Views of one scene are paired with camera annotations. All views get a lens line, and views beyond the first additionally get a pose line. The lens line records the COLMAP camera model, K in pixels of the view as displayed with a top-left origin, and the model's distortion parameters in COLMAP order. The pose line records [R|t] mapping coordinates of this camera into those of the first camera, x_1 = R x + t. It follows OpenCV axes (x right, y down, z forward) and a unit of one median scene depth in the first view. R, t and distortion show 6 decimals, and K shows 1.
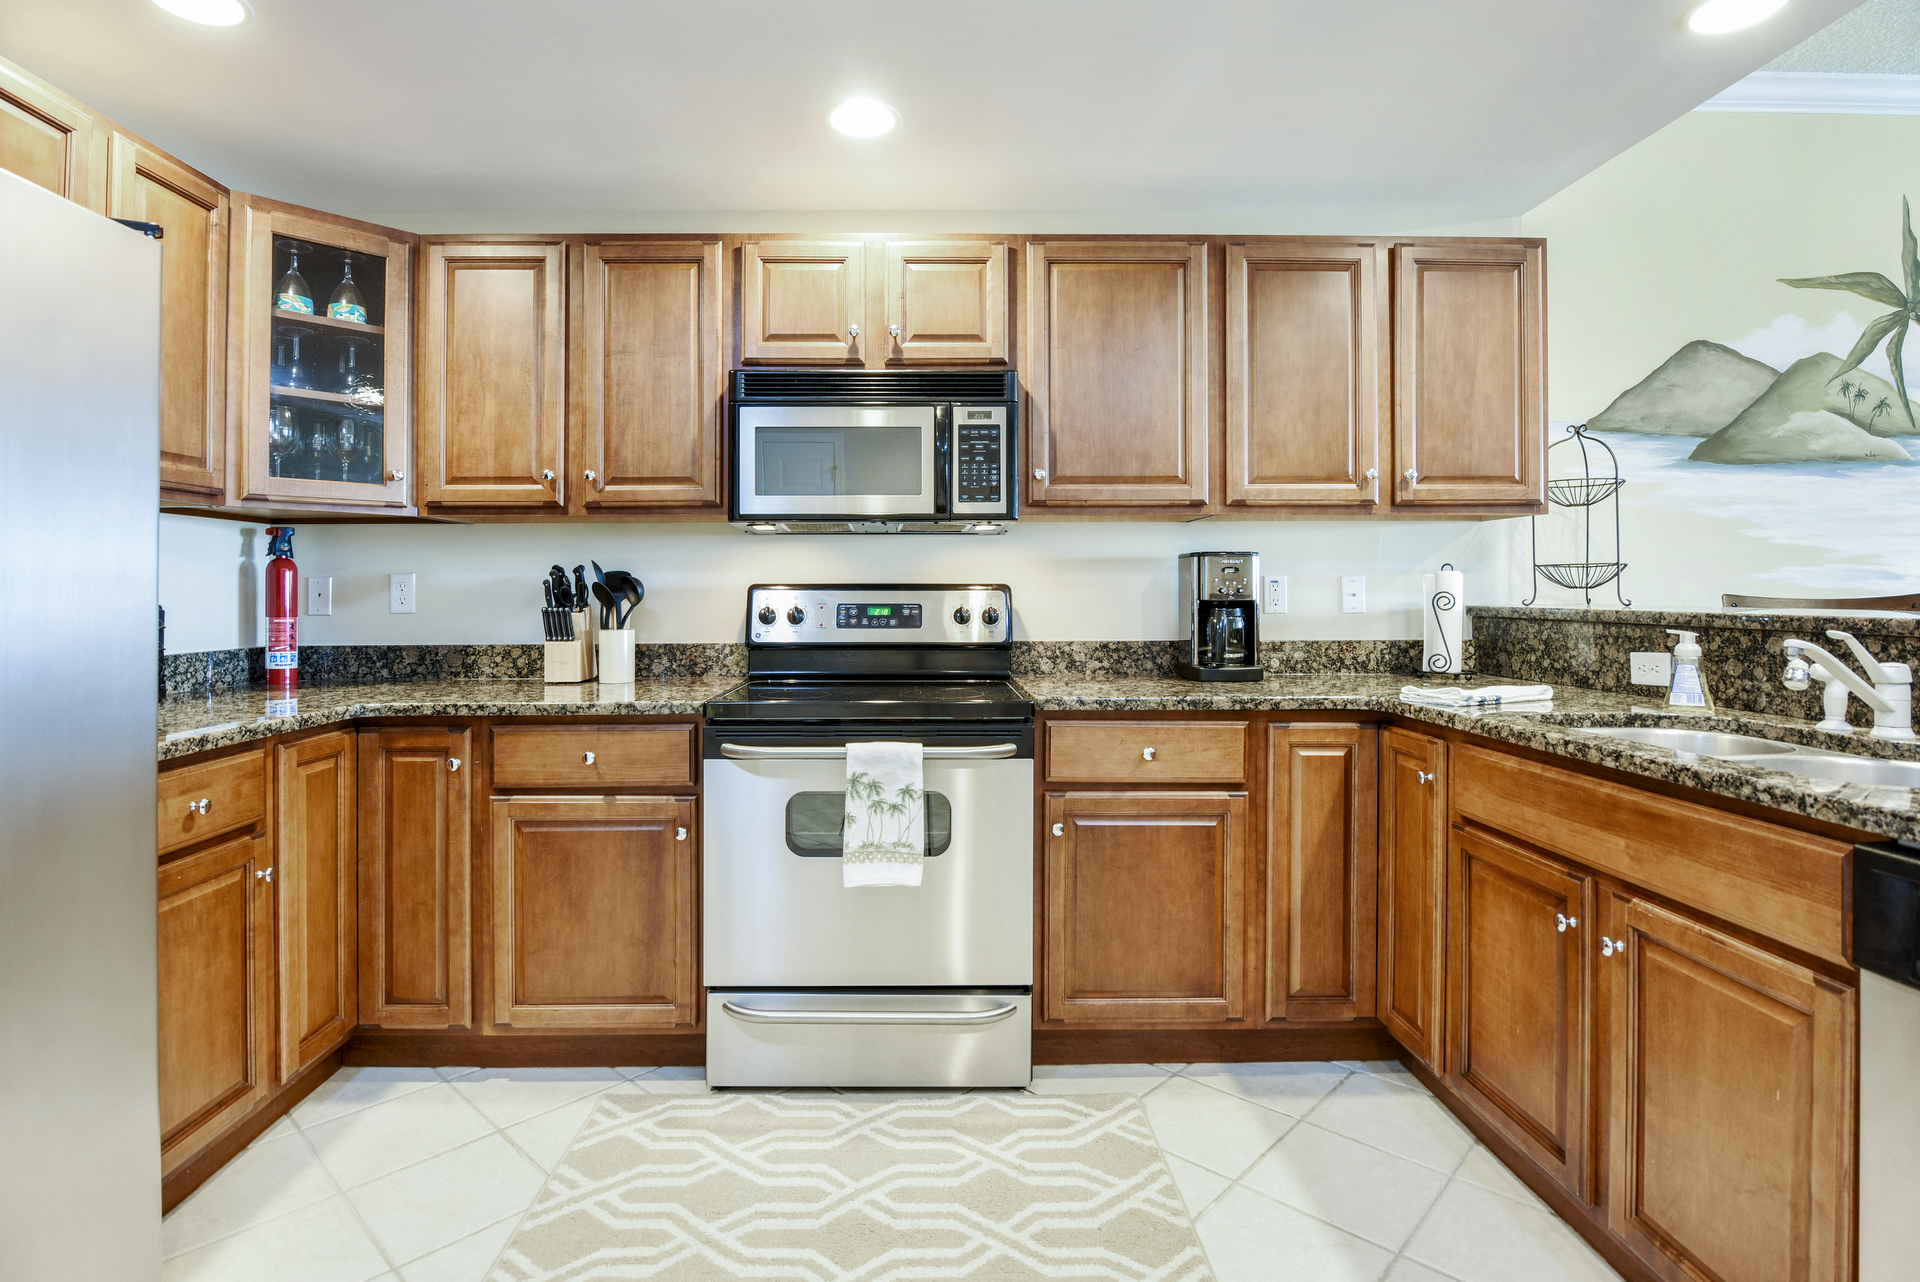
lens RADIAL K [[951.9, 0, 938.4], [0, 951.9, 586.5], [0, 0, 1]] dist [-0.019050, -0.000406]
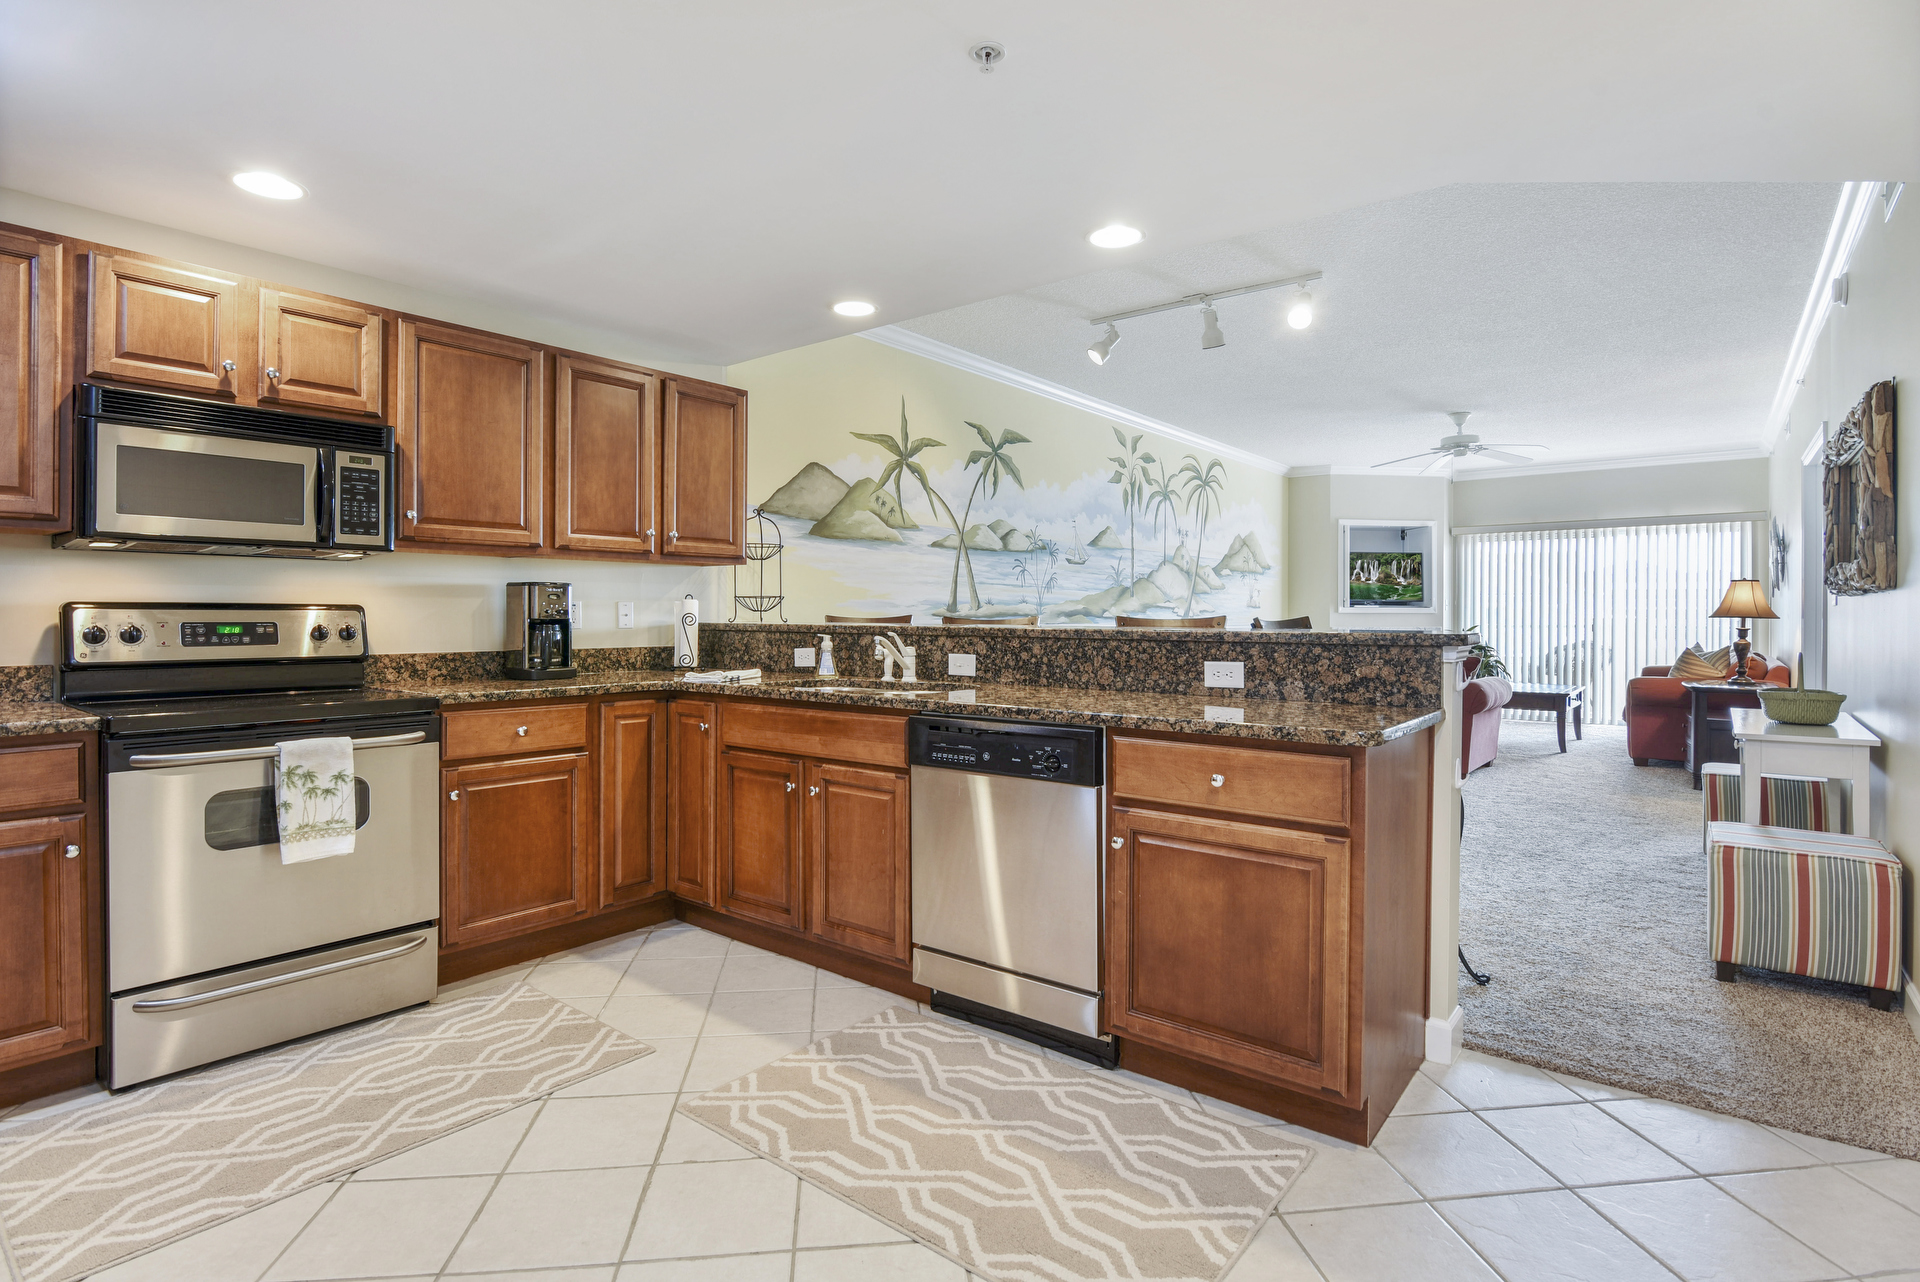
lens RADIAL K [[951.9, 0, 952.3], [0, 951.9, 610.5], [0, 0, 1]] dist [-0.019050, -0.000406]
pose [[0.633793, 0.006333, 0.773476, -0.386566], [-0.007357, 0.999971, -0.002160, 0.001628], [-0.773467, -0.004322, 0.633821, -0.295018]]
